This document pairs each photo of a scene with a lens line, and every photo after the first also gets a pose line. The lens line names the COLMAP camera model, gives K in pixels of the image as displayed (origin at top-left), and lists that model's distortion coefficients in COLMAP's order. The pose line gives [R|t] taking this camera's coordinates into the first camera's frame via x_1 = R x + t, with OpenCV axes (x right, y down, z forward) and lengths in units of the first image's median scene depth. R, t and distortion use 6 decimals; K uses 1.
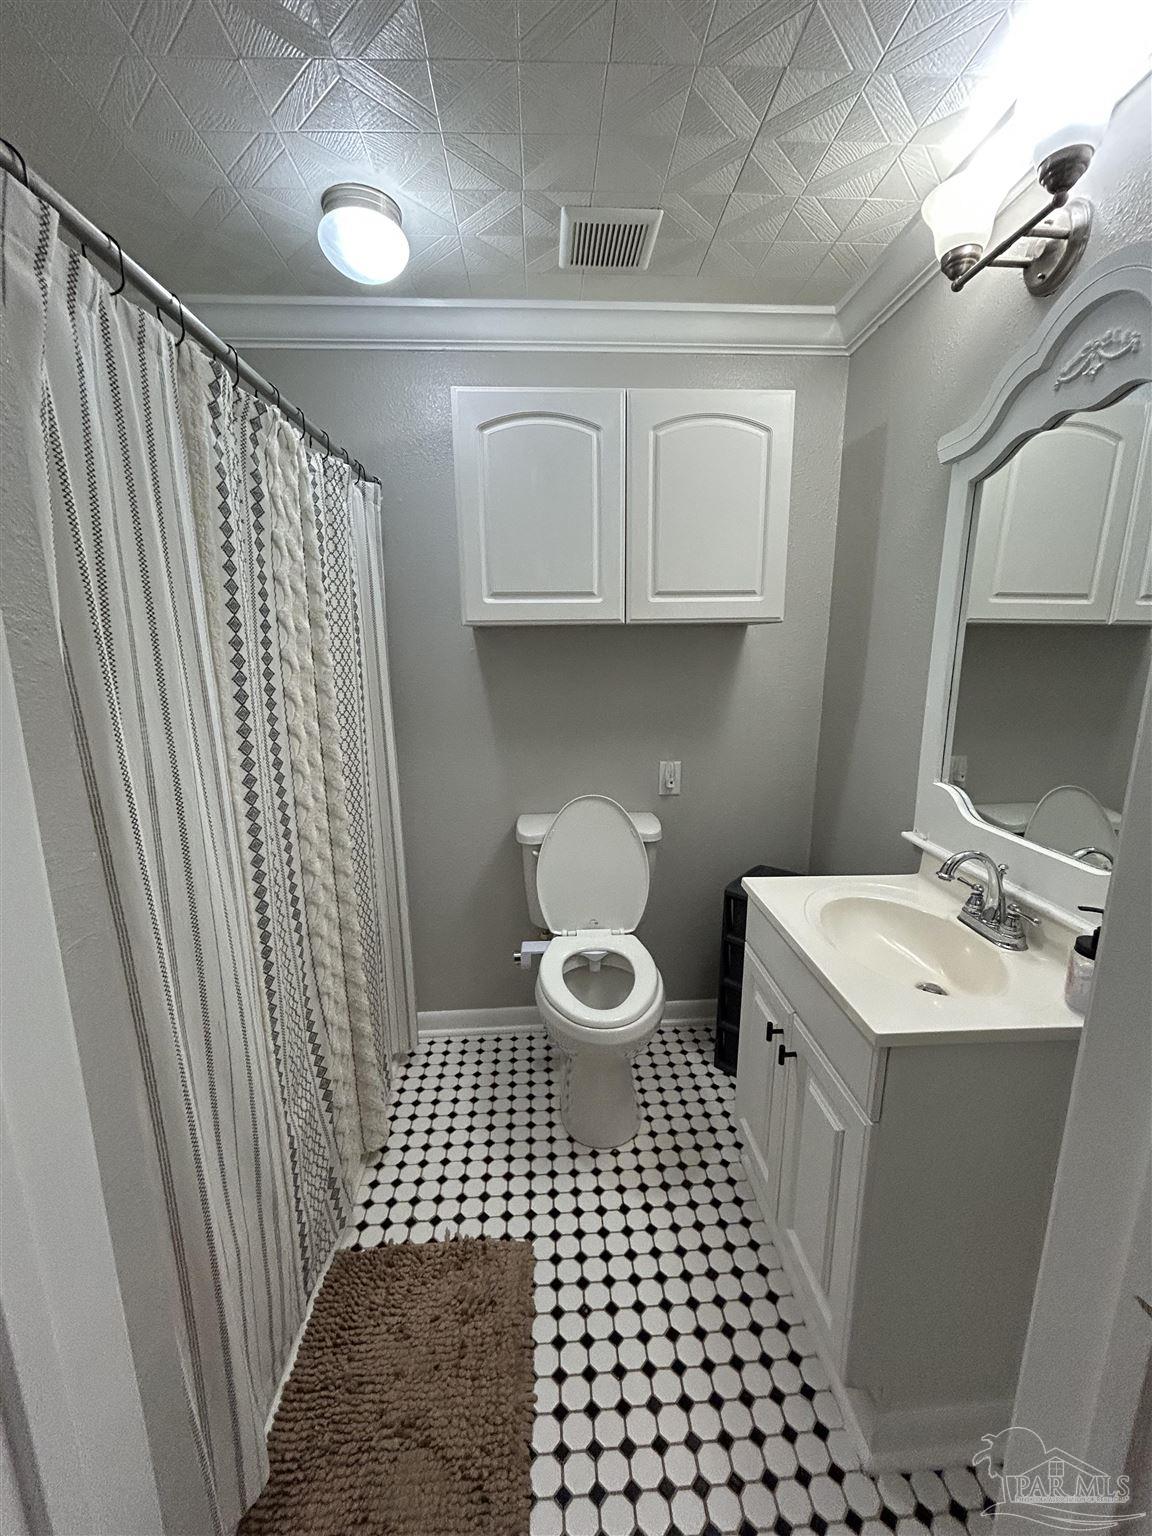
lens RADIAL K [[619.2, 0, 572.4], [0, 619.2, 772.9], [0, 0, 1]] dist [-0.004026, 0.001224]
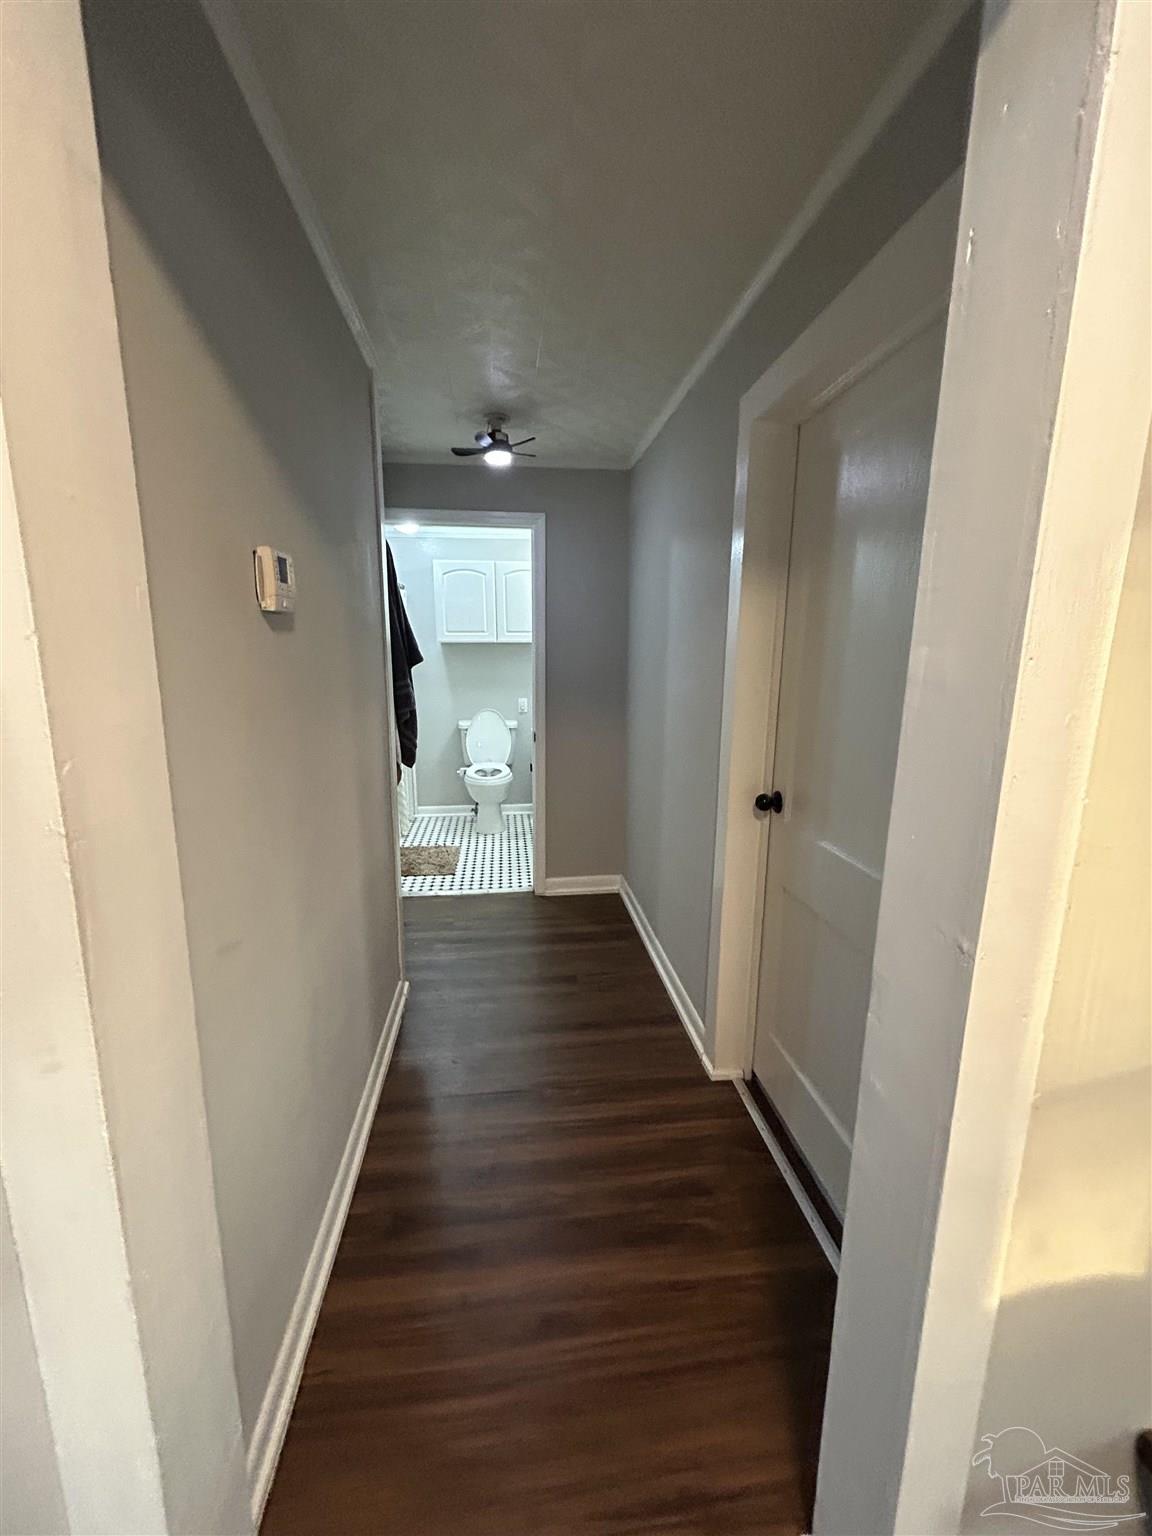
lens RADIAL K [[619.2, 0, 575.7], [0, 619.2, 769.9], [0, 0, 1]] dist [-0.004026, 0.001224]
pose [[0.998088, -0.005034, 0.061610, 0.252604], [0.005757, 0.999917, -0.011564, 0.339751], [-0.061547, 0.011896, 0.998033, -1.674217]]
